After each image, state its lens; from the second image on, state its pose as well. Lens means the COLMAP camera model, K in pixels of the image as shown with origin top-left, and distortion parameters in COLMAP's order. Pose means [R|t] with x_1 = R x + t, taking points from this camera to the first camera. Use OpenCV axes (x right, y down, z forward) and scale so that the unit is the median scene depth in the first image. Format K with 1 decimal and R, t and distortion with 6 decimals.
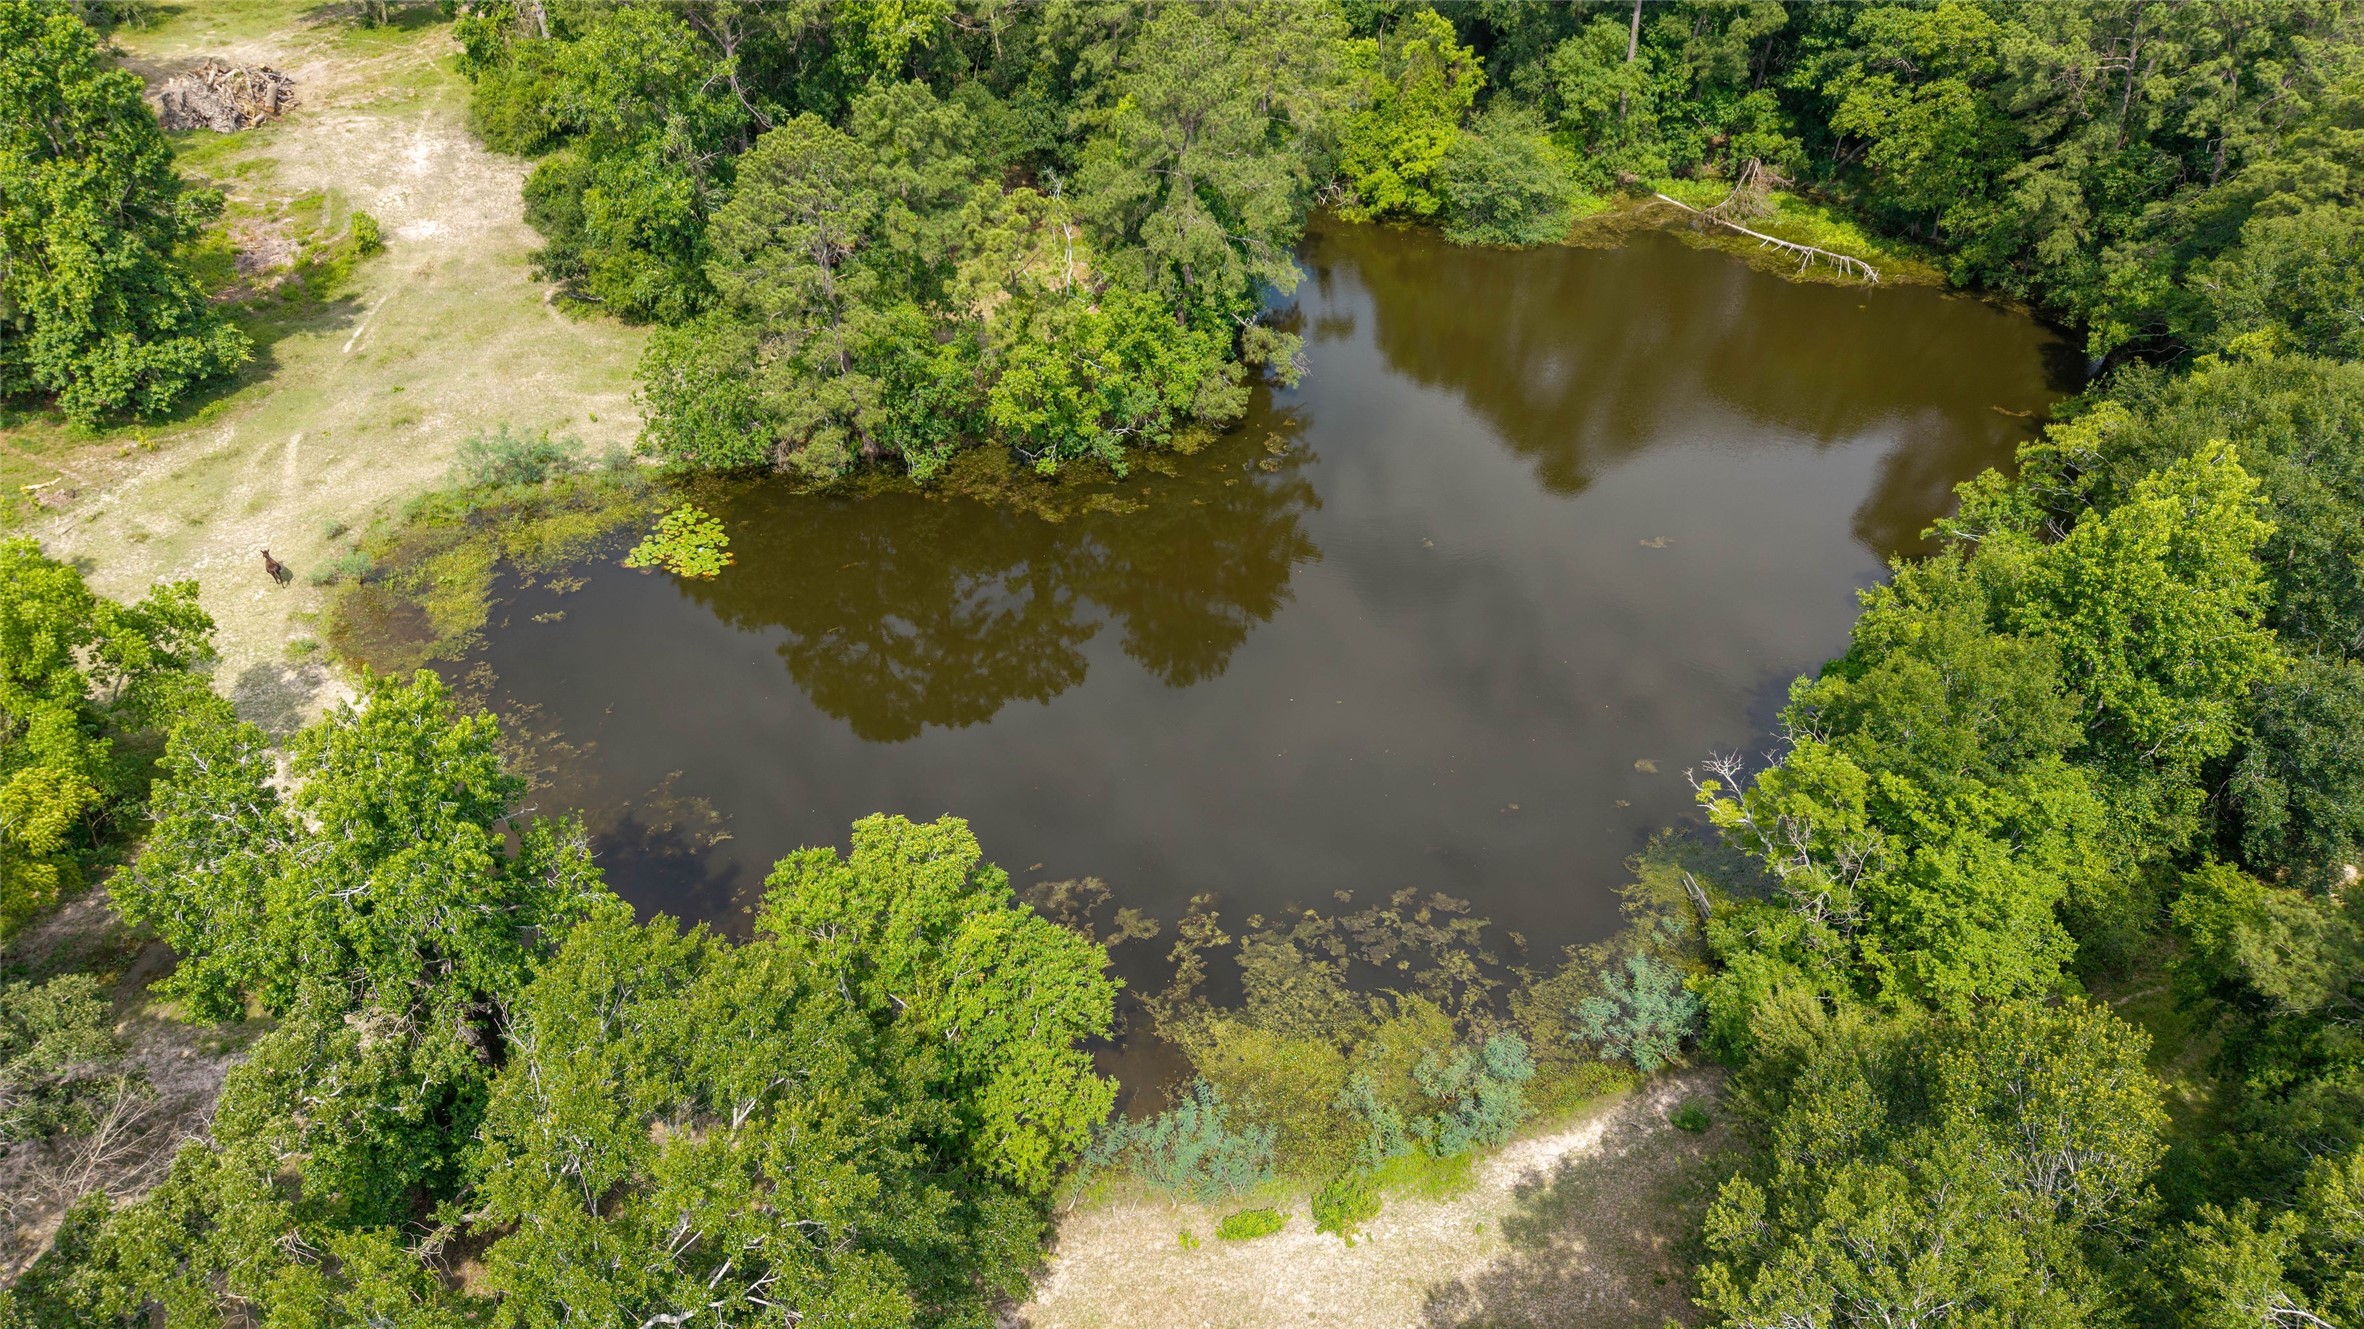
lens RADIAL K [[1570.5, 0, 1137.6], [0, 1570.5, 661.3], [0, 0, 1]] dist [0.037902, -0.034882]
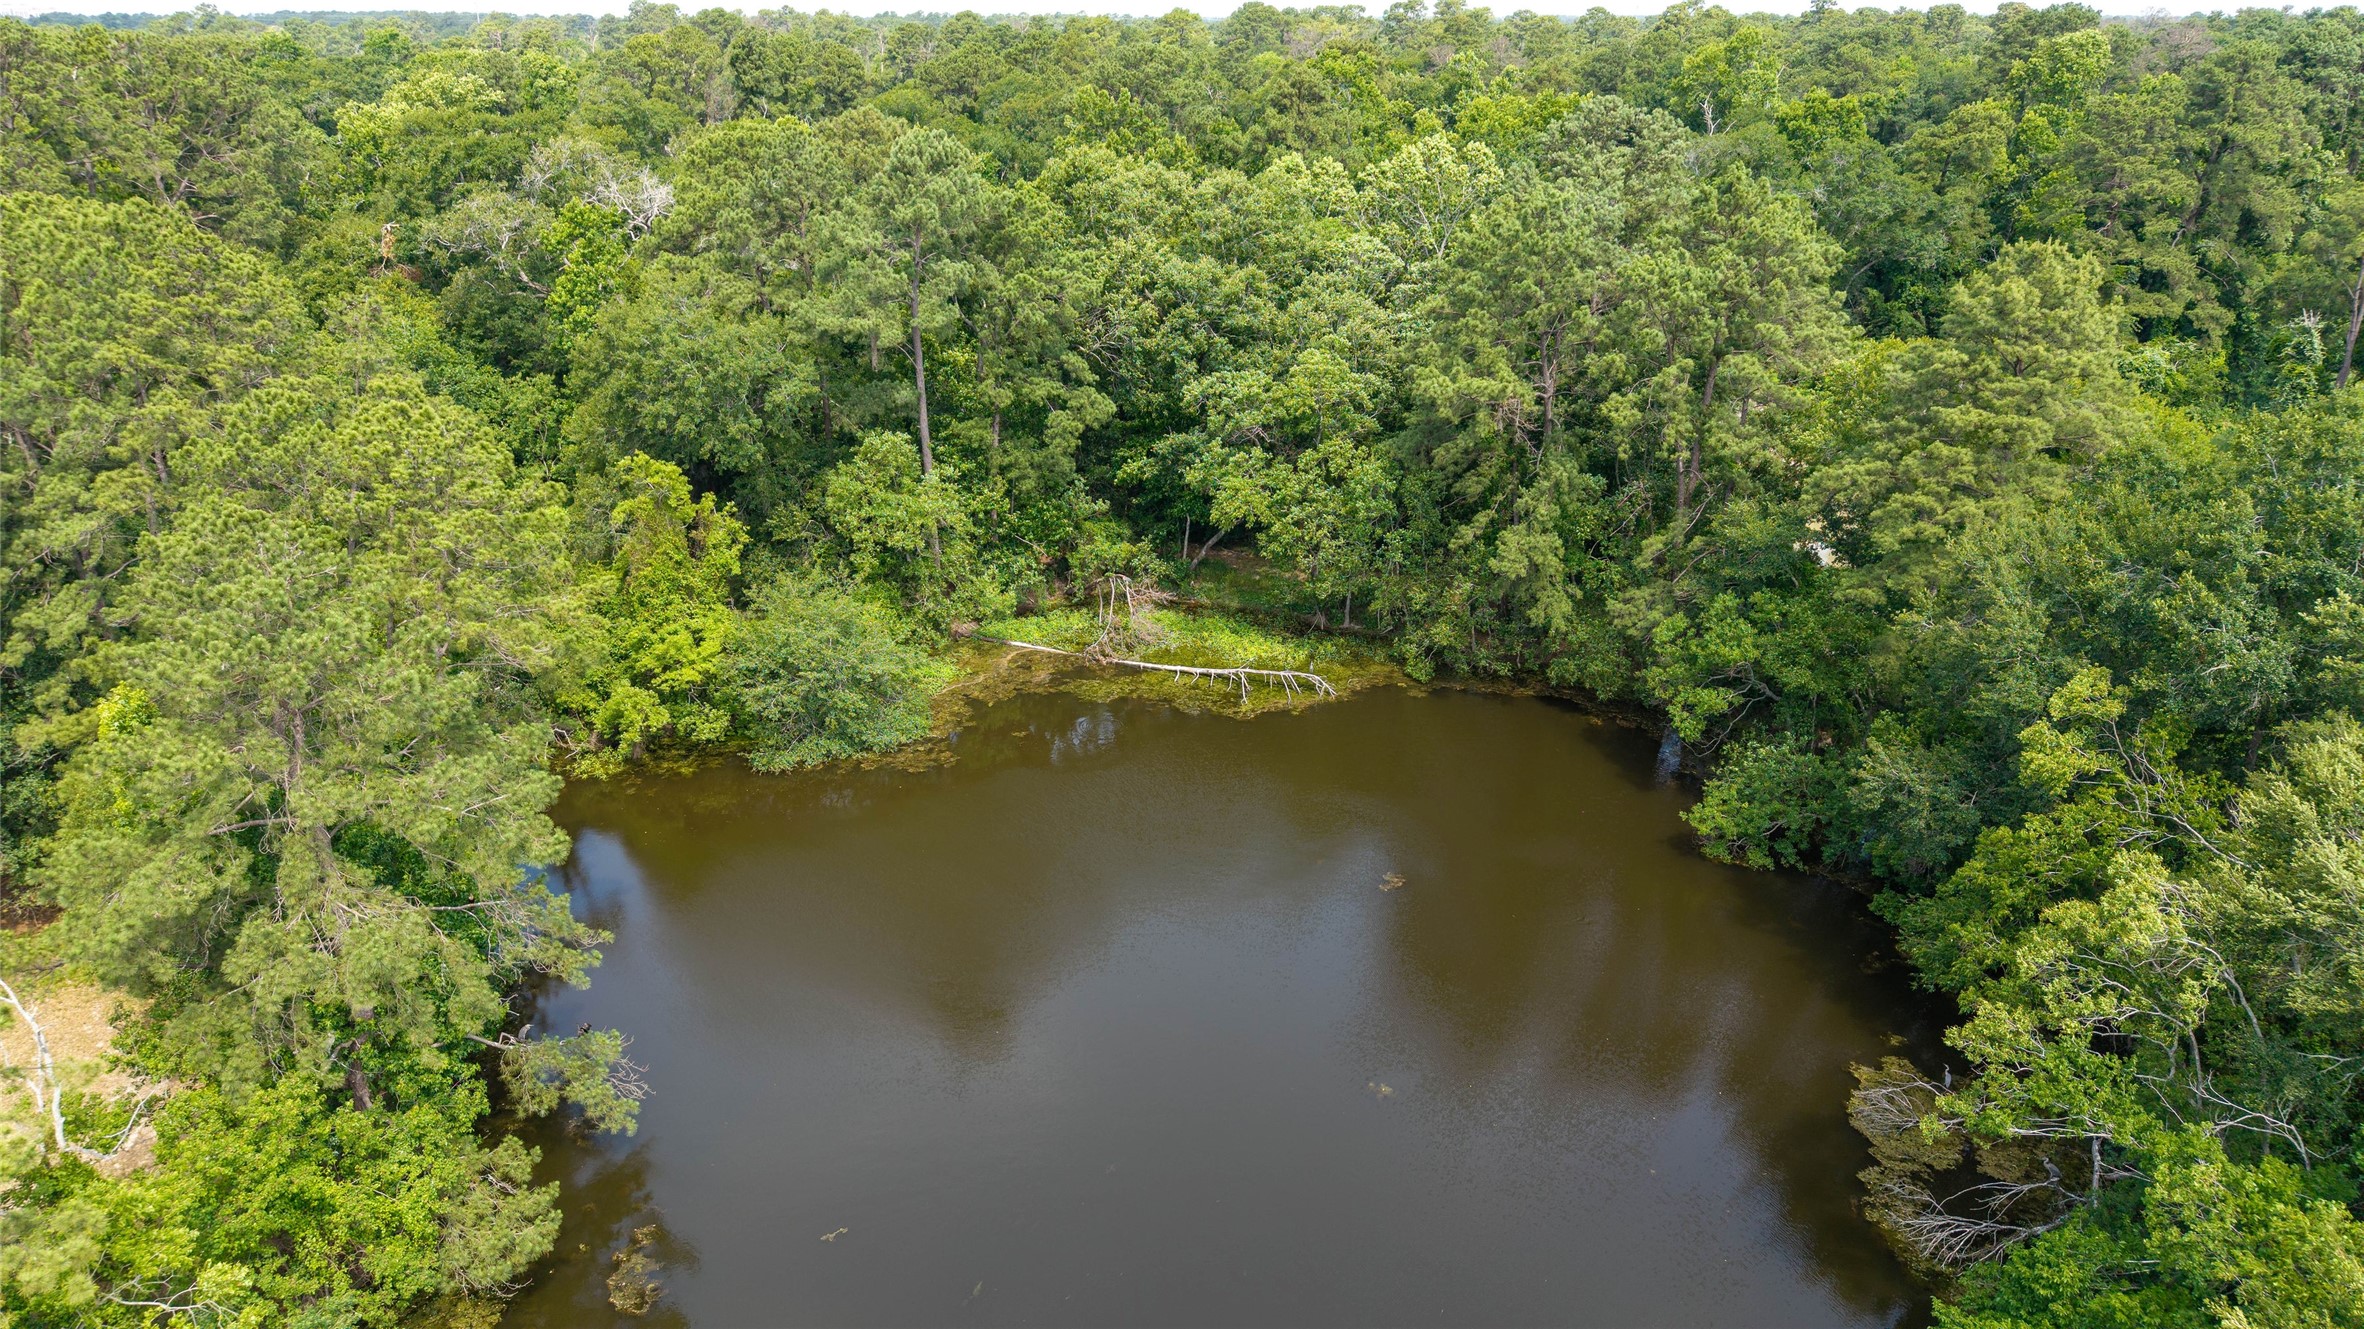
lens RADIAL K [[1570.5, 0, 1137.6], [0, 1570.5, 661.3], [0, 0, 1]] dist [0.037902, -0.034882]
pose [[0.839830, -0.207100, 0.501791, 0.009416], [0.332236, 0.927118, -0.173410, -0.154764], [-0.429307, 0.312348, 0.847428, 0.393342]]
